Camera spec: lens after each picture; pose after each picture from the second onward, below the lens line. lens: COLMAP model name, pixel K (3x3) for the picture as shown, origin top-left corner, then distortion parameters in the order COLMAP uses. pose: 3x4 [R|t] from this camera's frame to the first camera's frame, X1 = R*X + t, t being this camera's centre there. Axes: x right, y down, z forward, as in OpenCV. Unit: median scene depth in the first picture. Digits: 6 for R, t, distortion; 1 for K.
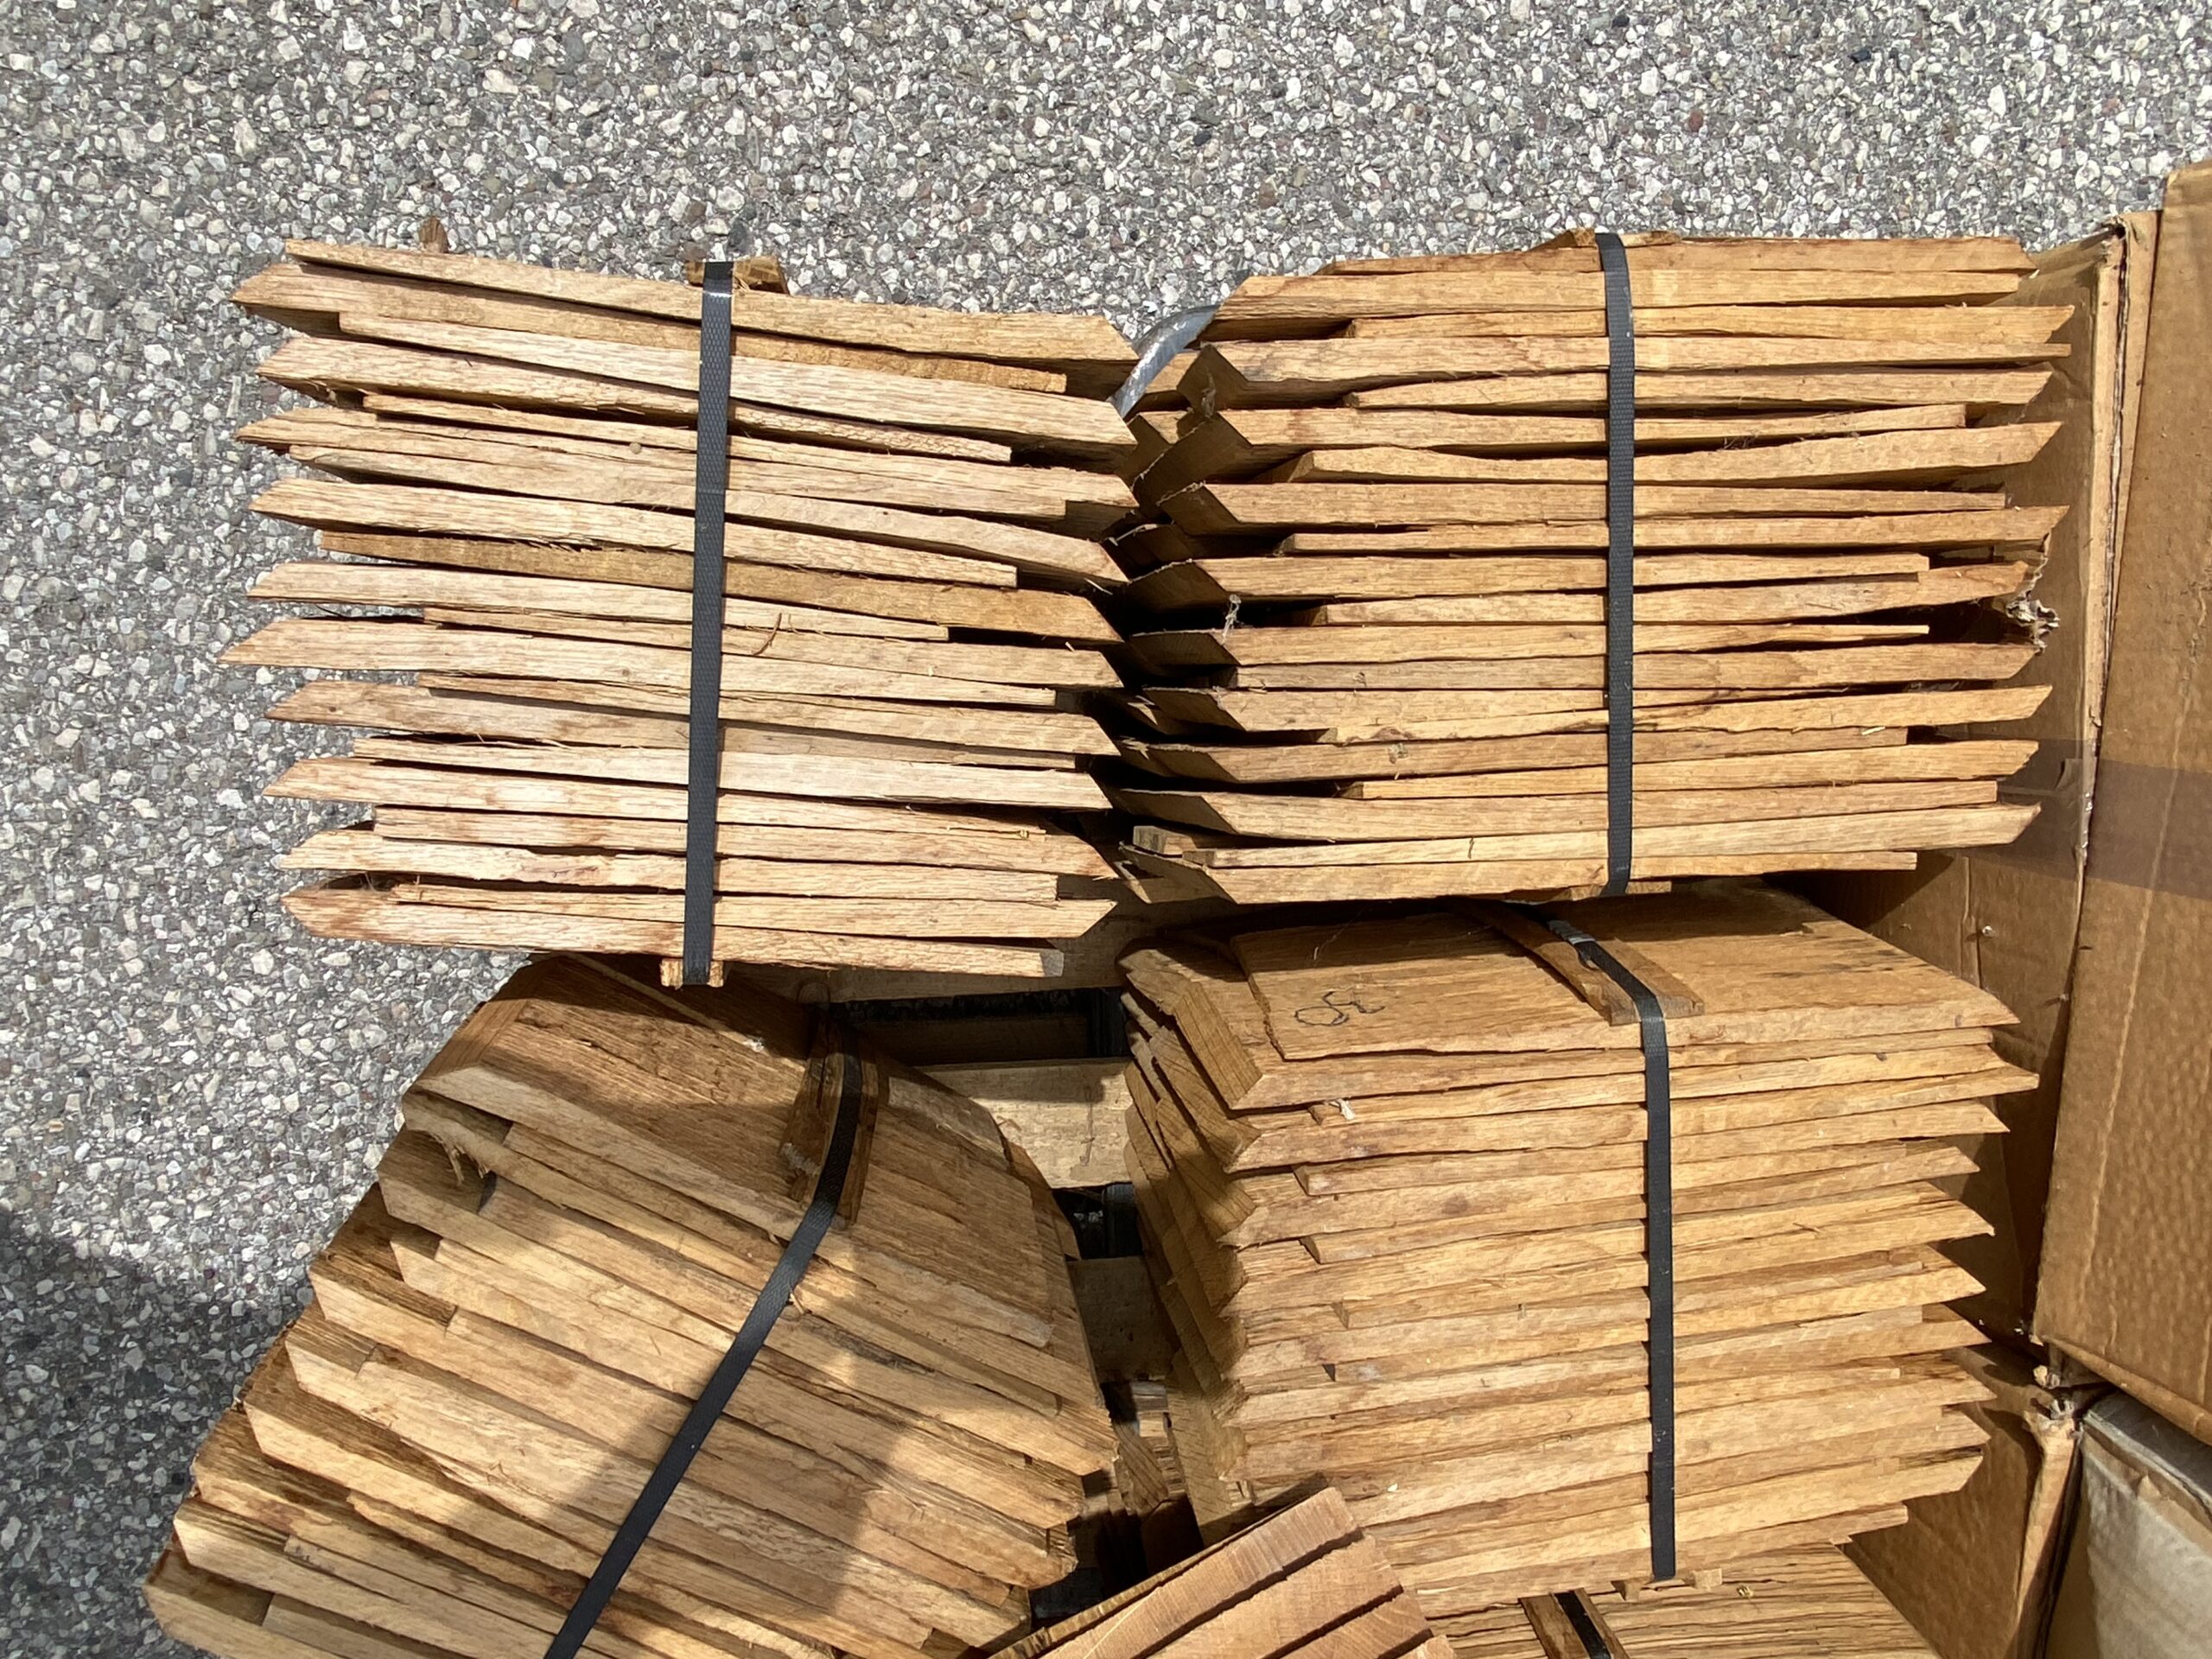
lens RADIAL K [[1481.5, 0, 1101.3], [0, 1481.5, 838.6], [0, 0, 1]] dist [0.034668, -0.038399]
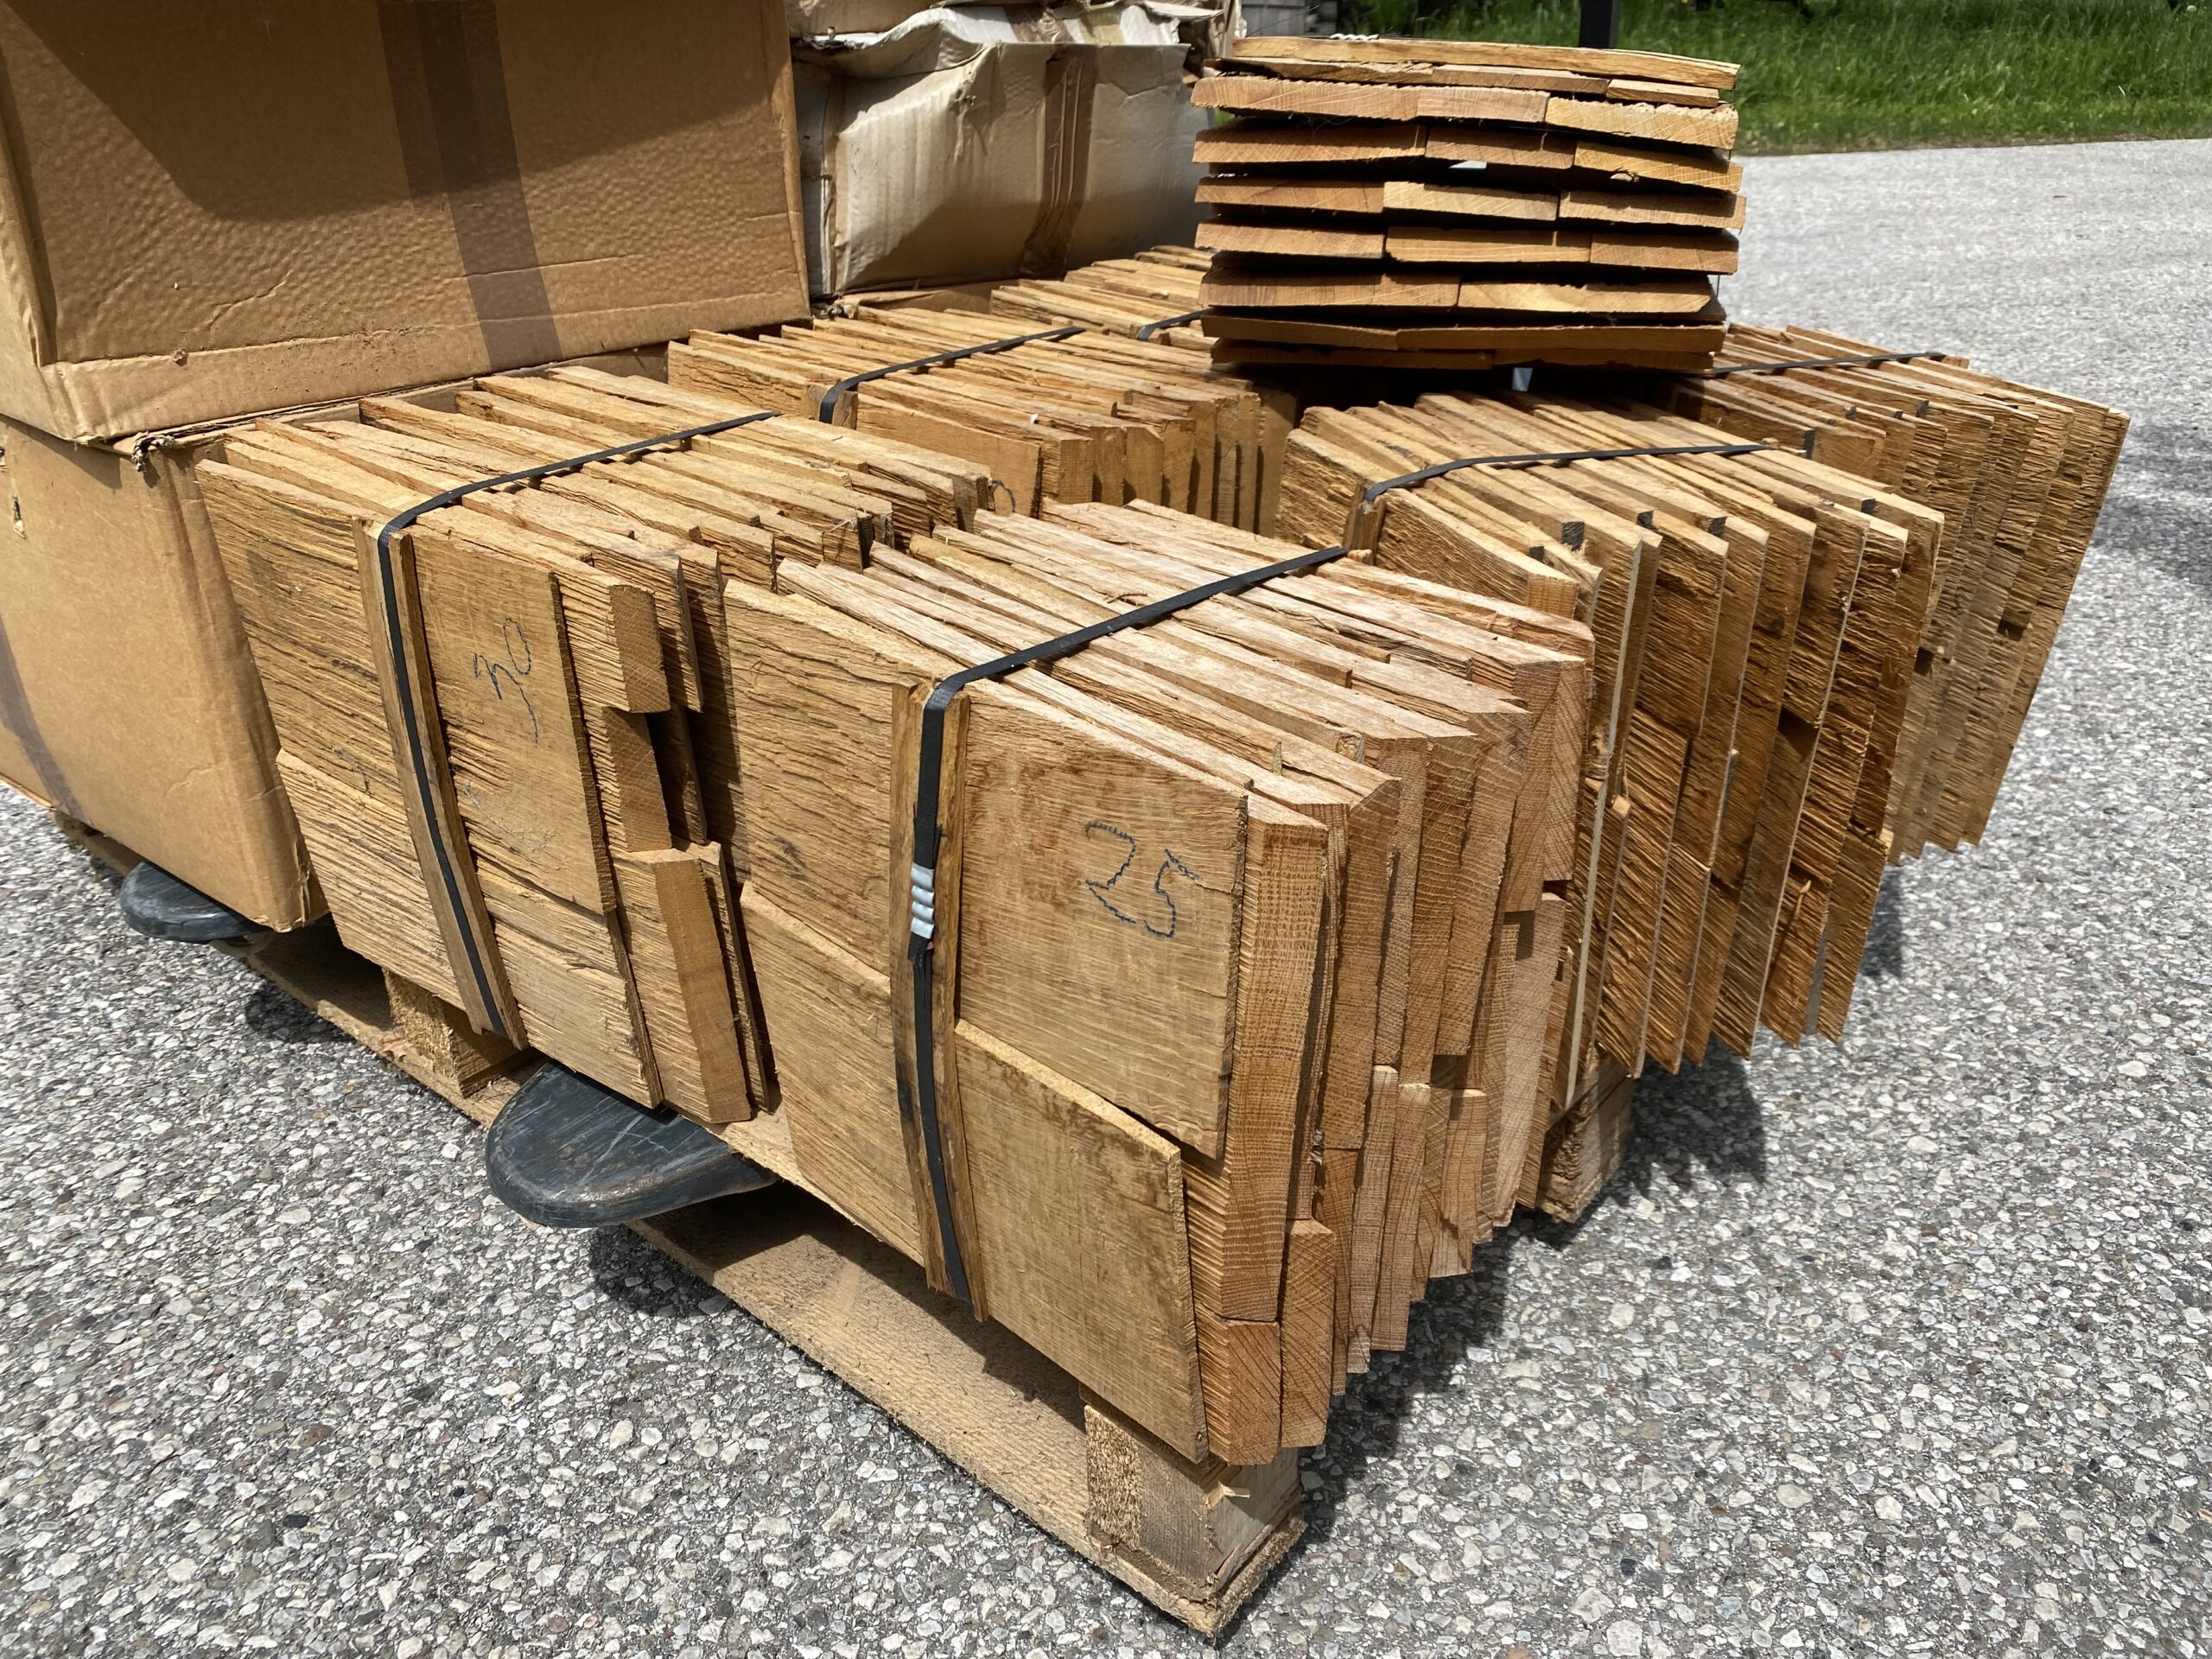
lens RADIAL K [[1671.2, 0, 1117.8], [0, 1671.2, 834.2], [0, 0, 1]] dist [0.010554, -0.006426]
pose [[-0.763929, -0.446735, 0.465661, -0.495190], [0.642973, -0.465733, 0.608011, -0.558094], [-0.054746, 0.763885, 0.643026, 0.159238]]
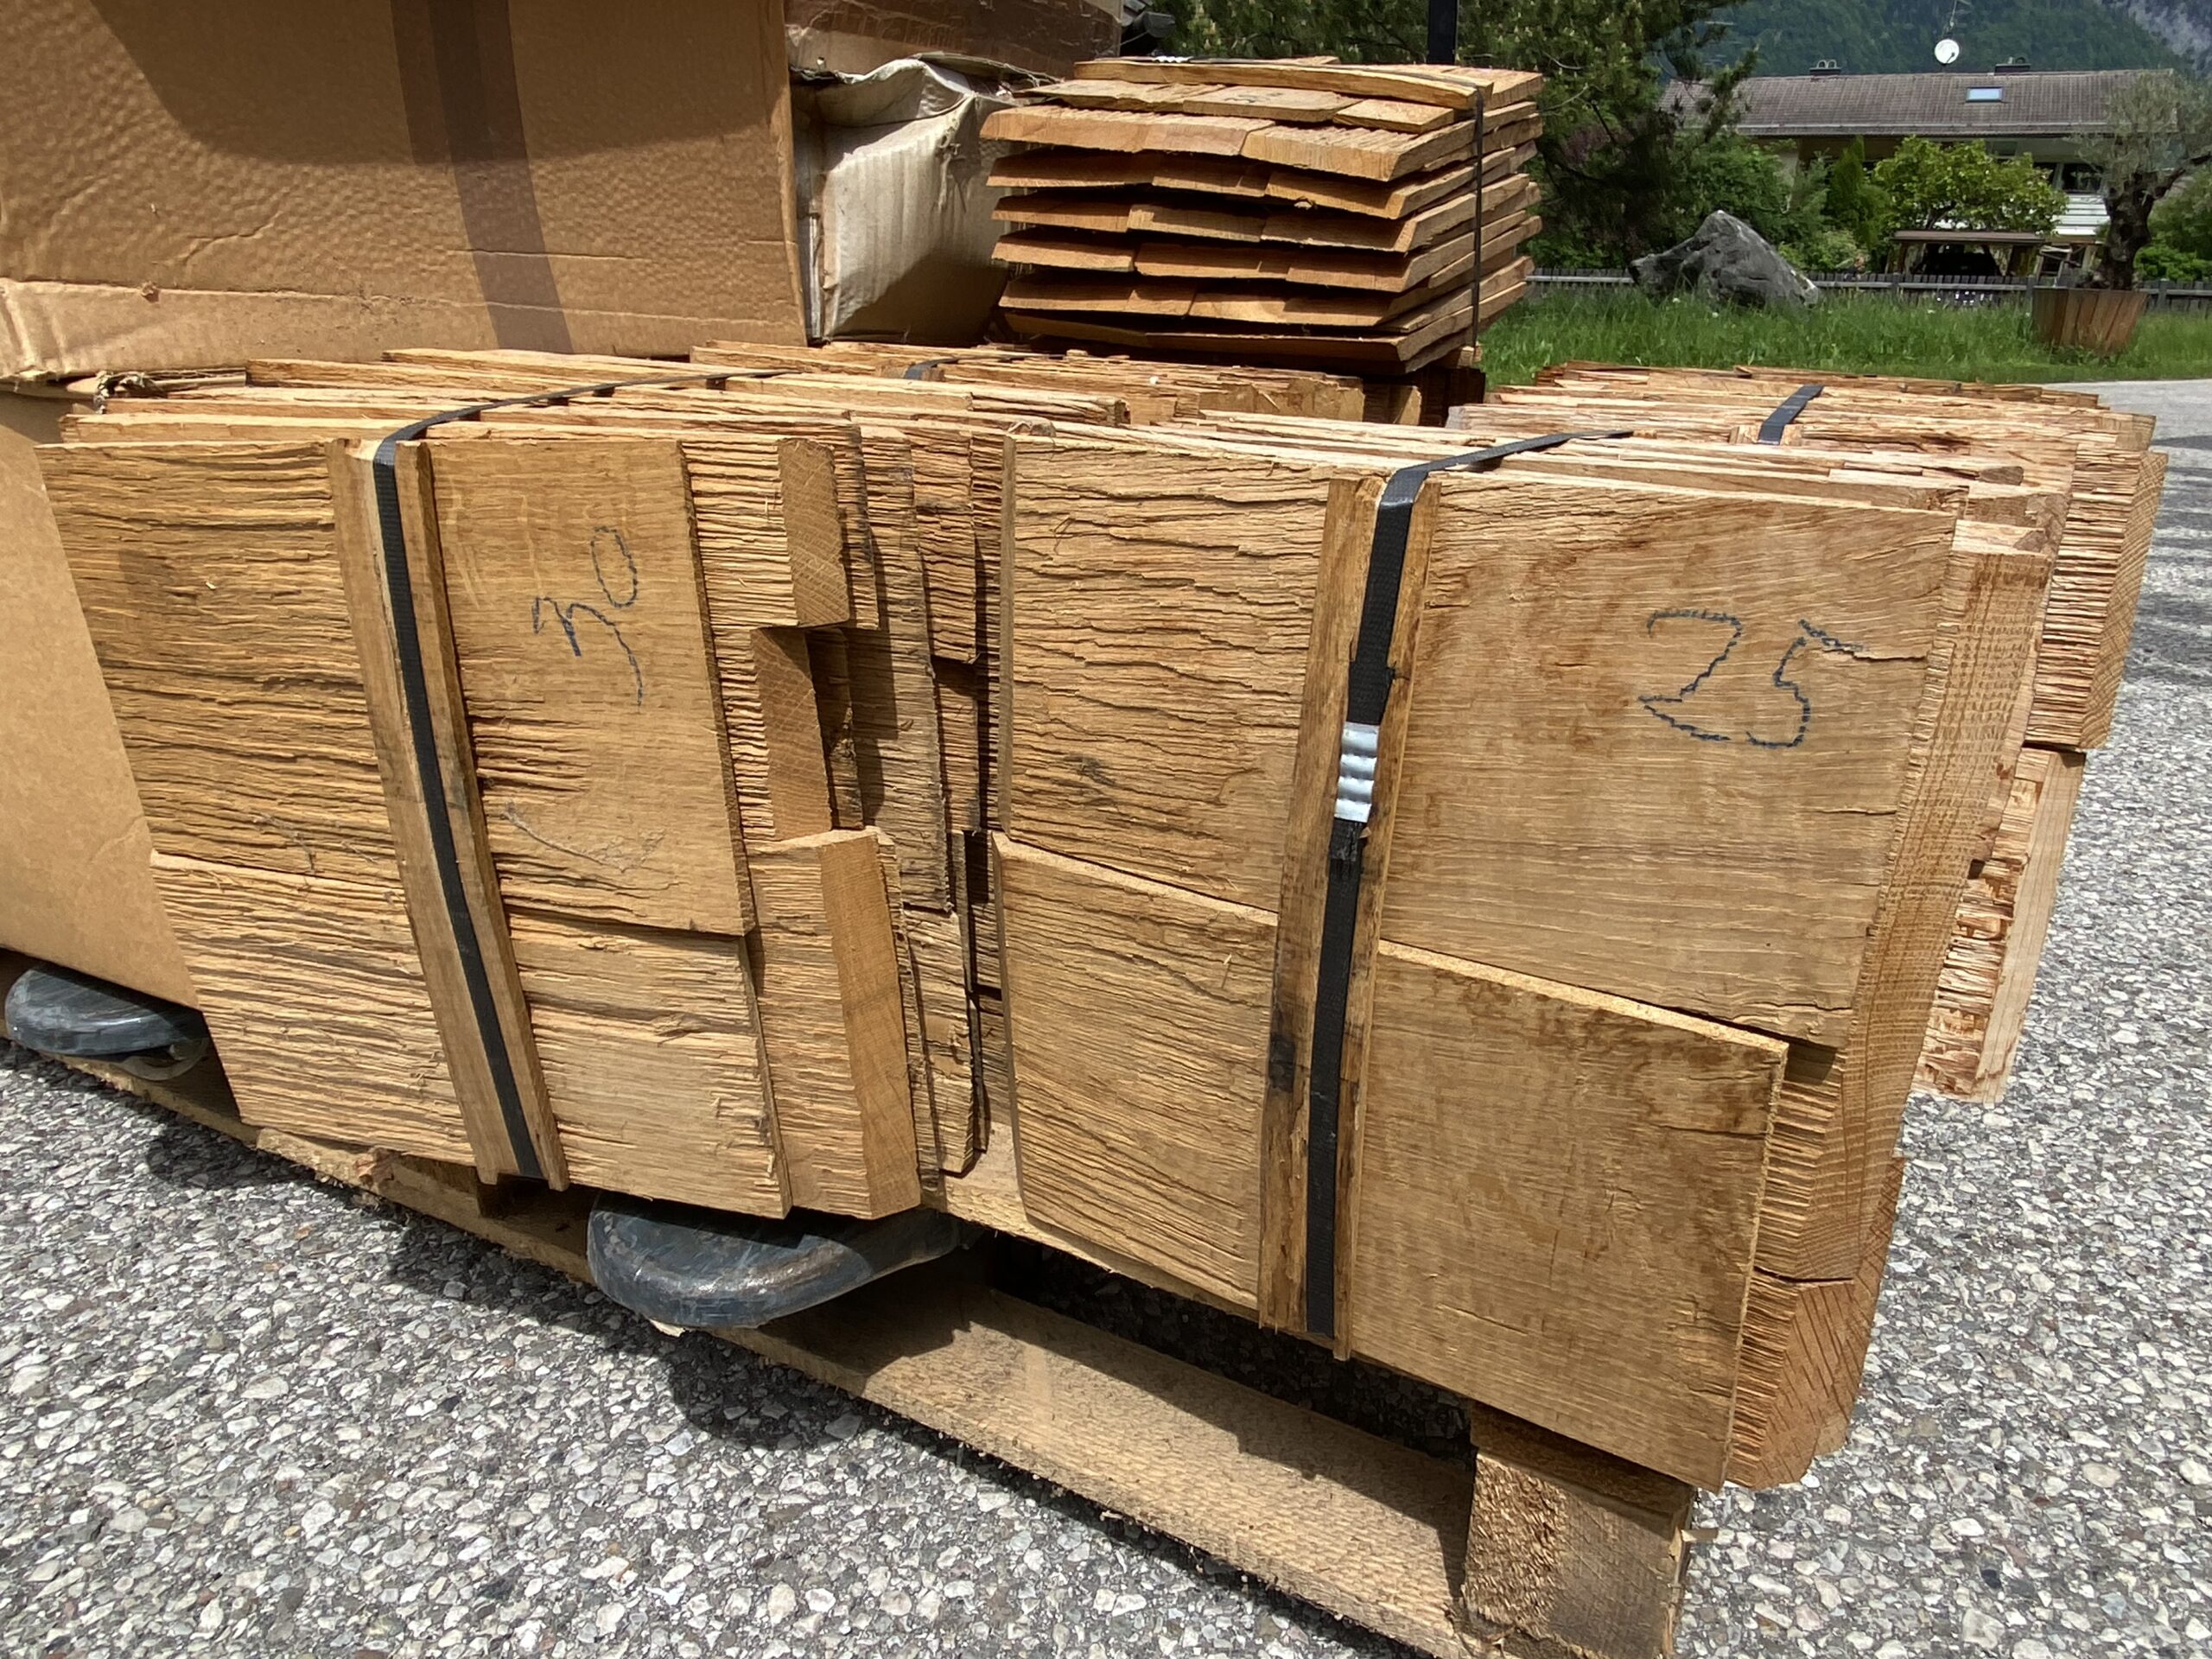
lens RADIAL K [[1481.5, 0, 1105.8], [0, 1481.5, 827.7], [0, 0, 1]] dist [0.034668, -0.038399]
pose [[-0.867472, -0.335470, 0.367358, -0.250755], [0.486298, -0.416081, 0.768369, -0.611370], [-0.104914, 0.845184, 0.524077, 0.388035]]
